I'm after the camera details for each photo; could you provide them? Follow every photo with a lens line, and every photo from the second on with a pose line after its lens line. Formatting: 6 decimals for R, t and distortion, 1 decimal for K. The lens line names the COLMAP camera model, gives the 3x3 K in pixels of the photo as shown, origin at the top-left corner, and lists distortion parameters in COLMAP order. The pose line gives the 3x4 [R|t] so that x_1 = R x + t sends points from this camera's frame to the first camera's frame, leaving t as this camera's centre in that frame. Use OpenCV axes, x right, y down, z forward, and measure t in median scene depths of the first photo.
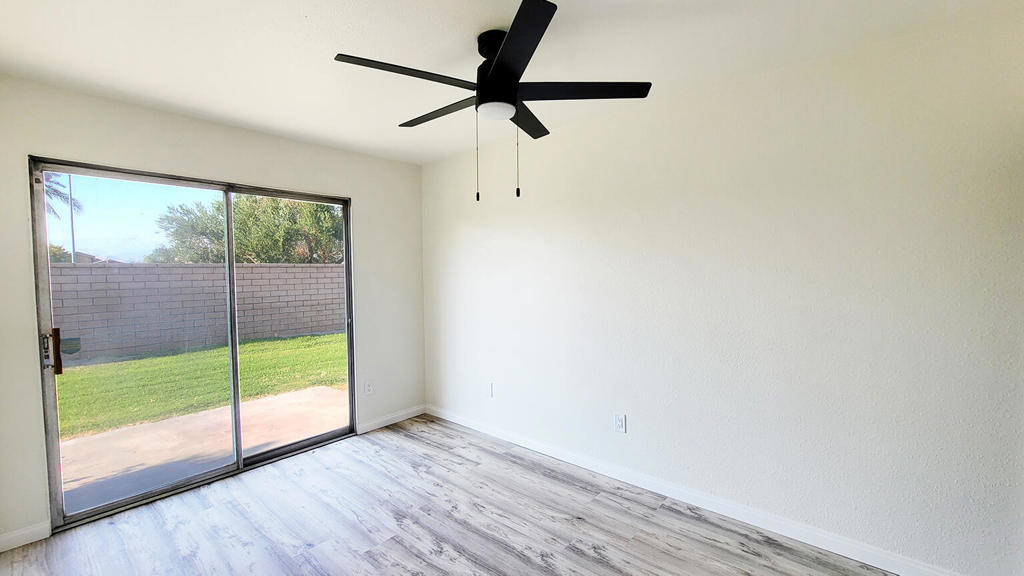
lens RADIAL K [[420.5, 0, 512.0], [0, 420.5, 288.0], [0, 0, 1]] dist [-0.007325, 0.003808]
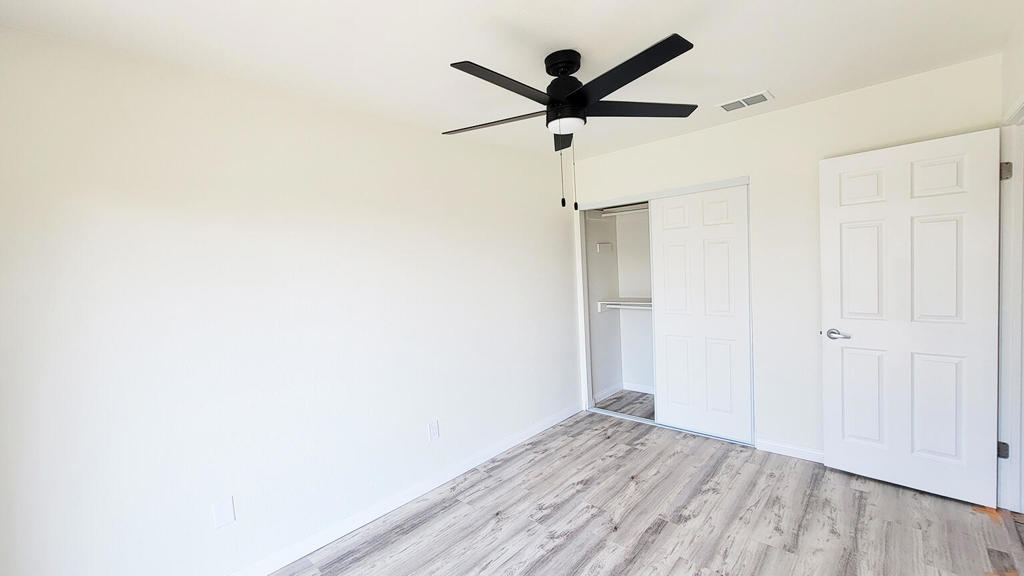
lens RADIAL K [[420.5, 0, 512.0], [0, 420.5, 288.0], [0, 0, 1]] dist [-0.007325, 0.003808]
pose [[0.044800, -0.052764, 0.997602, -0.945104], [0.098742, 0.993948, 0.048137, -0.065613], [-0.994104, 0.096349, 0.049739, 0.949139]]
